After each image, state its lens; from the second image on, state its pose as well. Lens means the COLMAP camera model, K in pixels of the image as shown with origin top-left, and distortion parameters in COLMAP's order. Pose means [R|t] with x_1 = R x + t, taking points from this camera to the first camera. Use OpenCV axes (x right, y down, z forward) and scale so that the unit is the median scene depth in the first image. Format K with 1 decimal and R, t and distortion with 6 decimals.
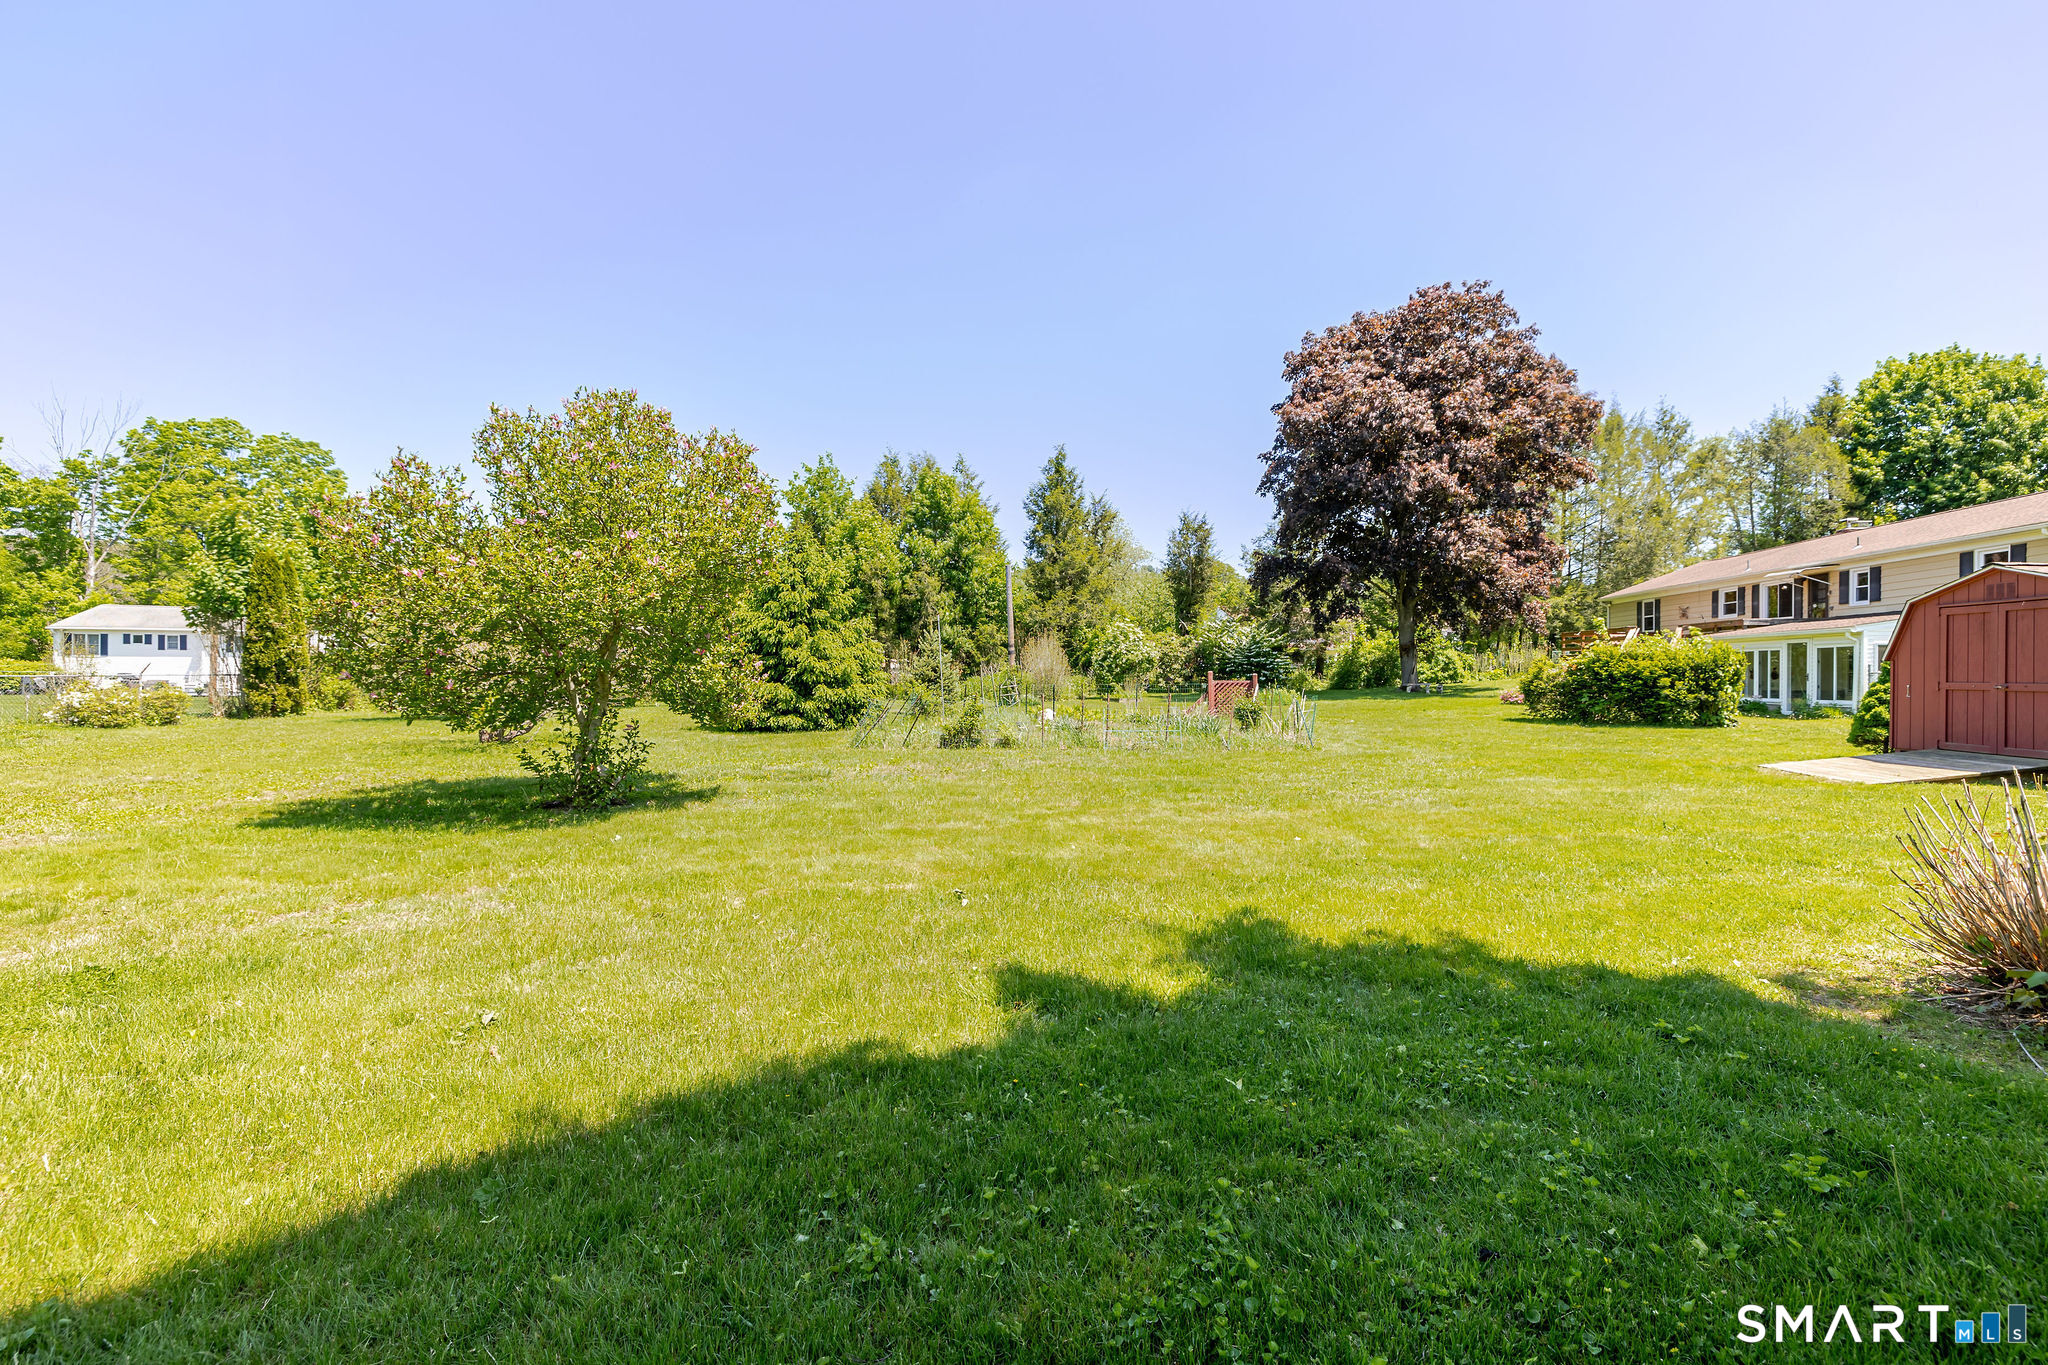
lens RADIAL K [[863.0, 0, 1010.9], [0, 863.0, 667.0], [0, 0, 1]] dist [-0.001553, -0.000623]
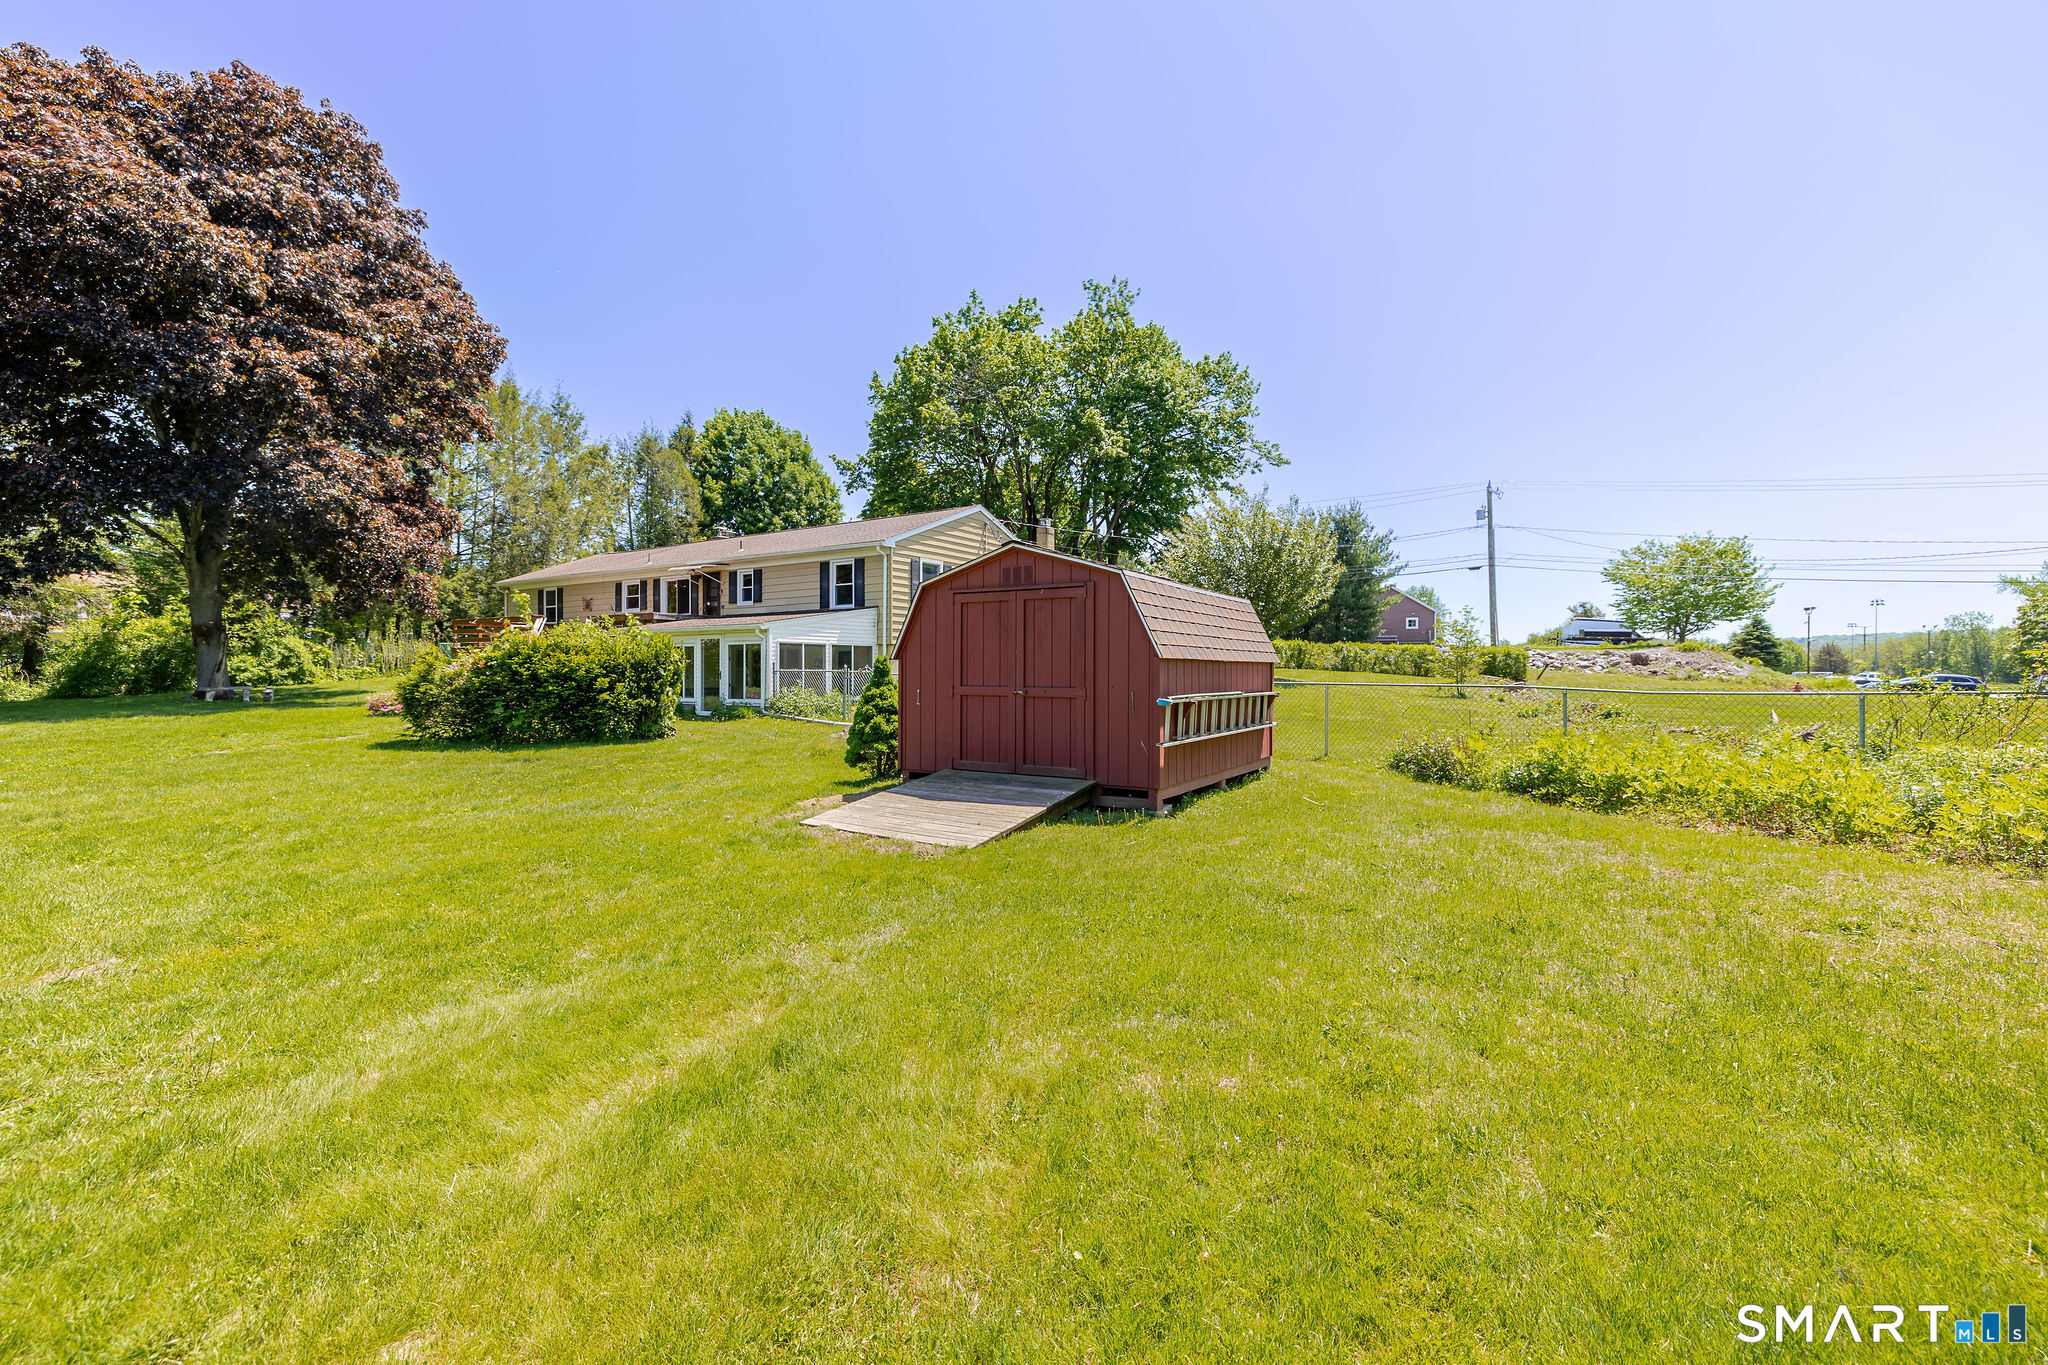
lens RADIAL K [[863.0, 0, 1015.9], [0, 863.0, 663.7], [0, 0, 1]] dist [-0.001553, -0.000623]
pose [[0.401856, 0.004095, 0.915694, 0.129305], [-0.005823, 0.999981, -0.001917, -0.000614], [-0.915685, -0.004562, 0.401872, 0.222006]]
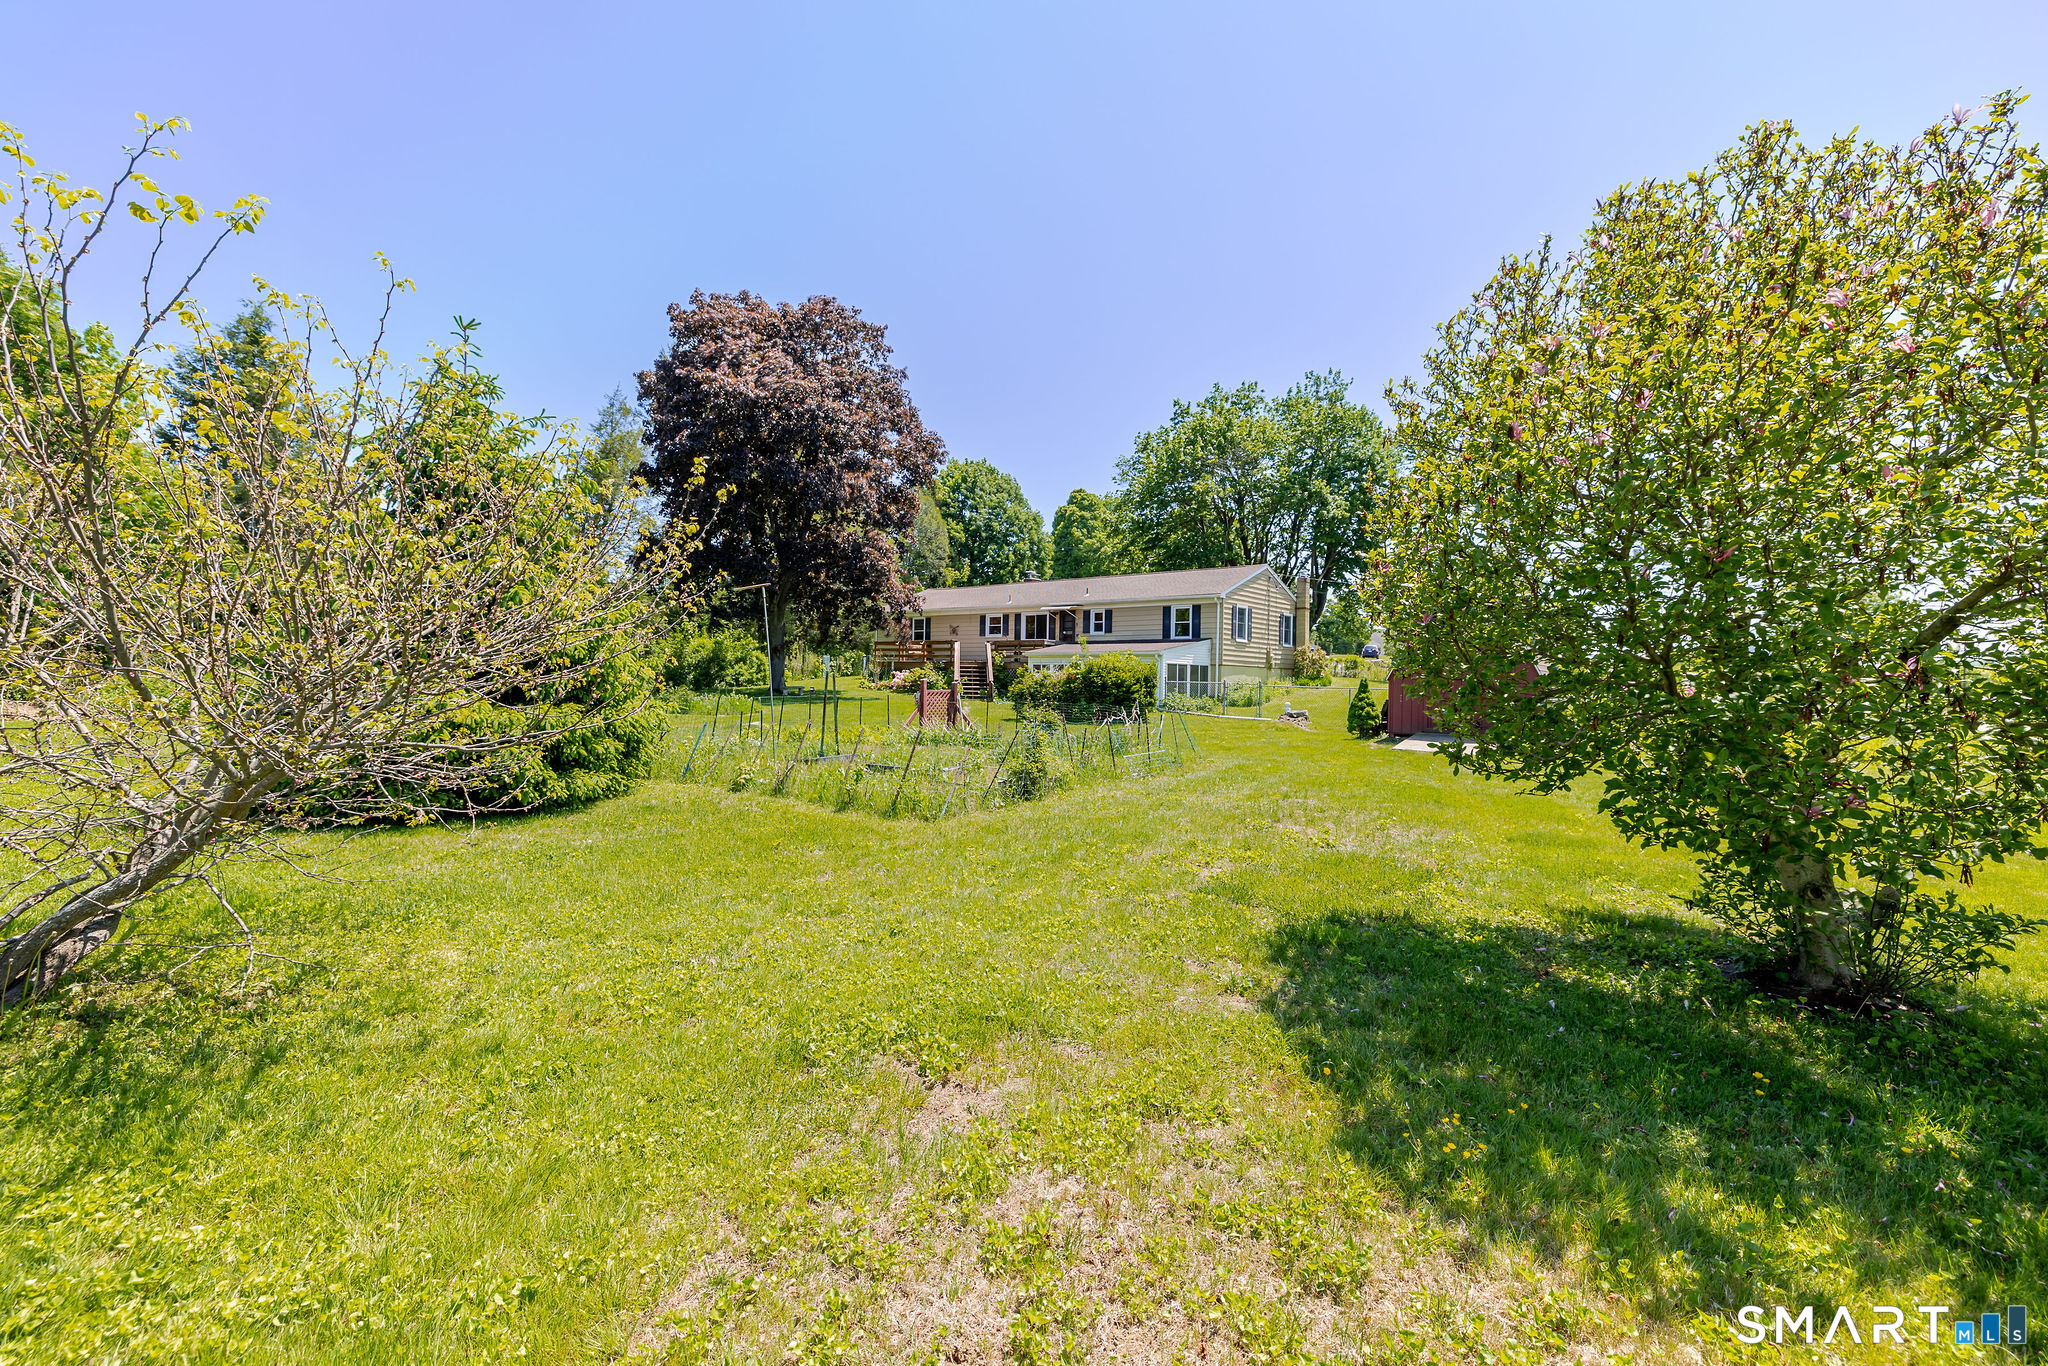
lens RADIAL K [[863.0, 0, 1015.9], [0, 863.0, 676.6], [0, 0, 1]] dist [-0.001553, -0.000623]
pose [[0.496857, 0.004172, 0.867822, -0.292662], [-0.019536, 0.999789, 0.006378, -0.004409], [-0.867613, -0.020123, 0.496834, 0.298775]]
